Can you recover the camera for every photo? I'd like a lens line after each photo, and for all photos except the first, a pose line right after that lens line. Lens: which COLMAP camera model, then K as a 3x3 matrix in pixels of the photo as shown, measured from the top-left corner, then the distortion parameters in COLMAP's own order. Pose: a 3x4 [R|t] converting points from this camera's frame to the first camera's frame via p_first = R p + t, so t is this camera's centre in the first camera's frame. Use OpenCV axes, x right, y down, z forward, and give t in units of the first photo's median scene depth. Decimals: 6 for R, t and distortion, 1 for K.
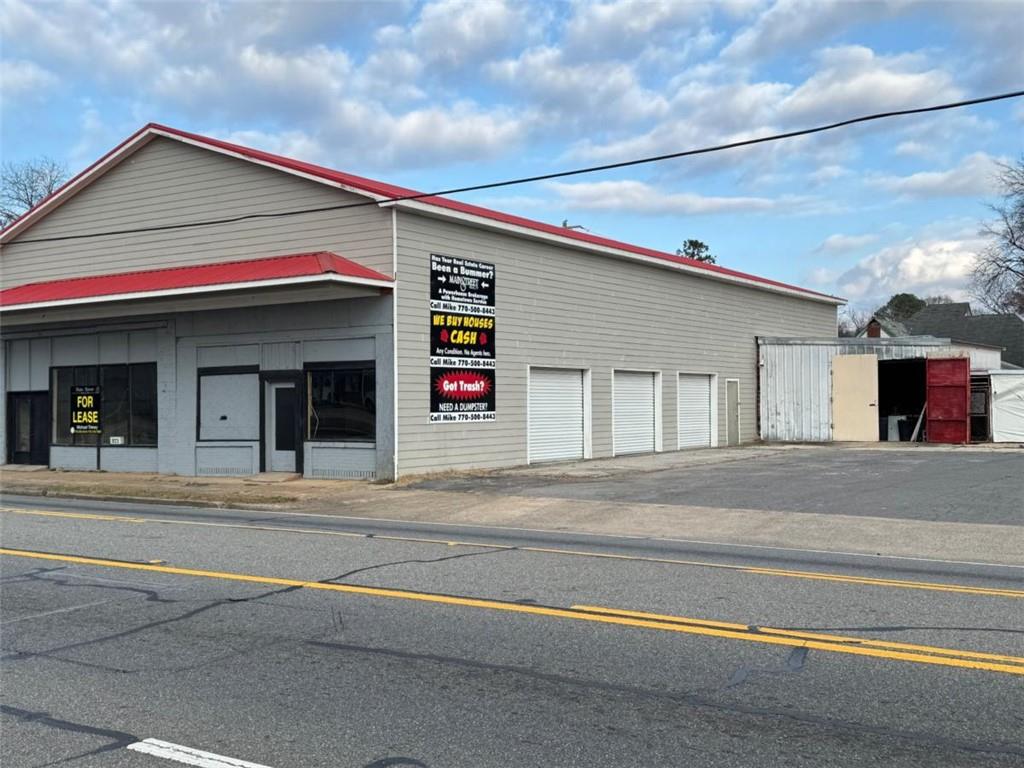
lens RADIAL K [[1119.3, 0, 515.0], [0, 1119.3, 402.3], [0, 0, 1]] dist [0.048173, 0.000000]
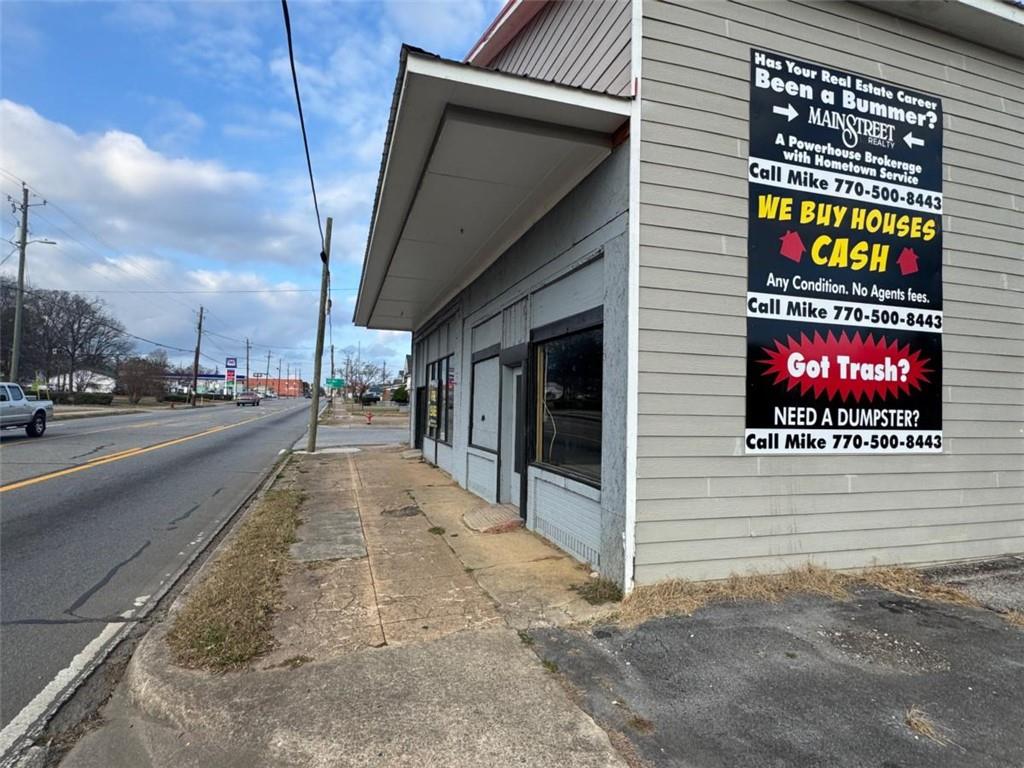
lens RADIAL K [[572.9, 0, 505.4], [0, 572.9, 381.8], [0, 0, 1]] dist [-0.001804, 0.002444]
pose [[0.788476, 0.002947, -0.615059, -0.014020], [-0.028768, 0.999071, -0.032093, 0.001349], [0.614393, 0.042998, 0.787828, 0.695254]]
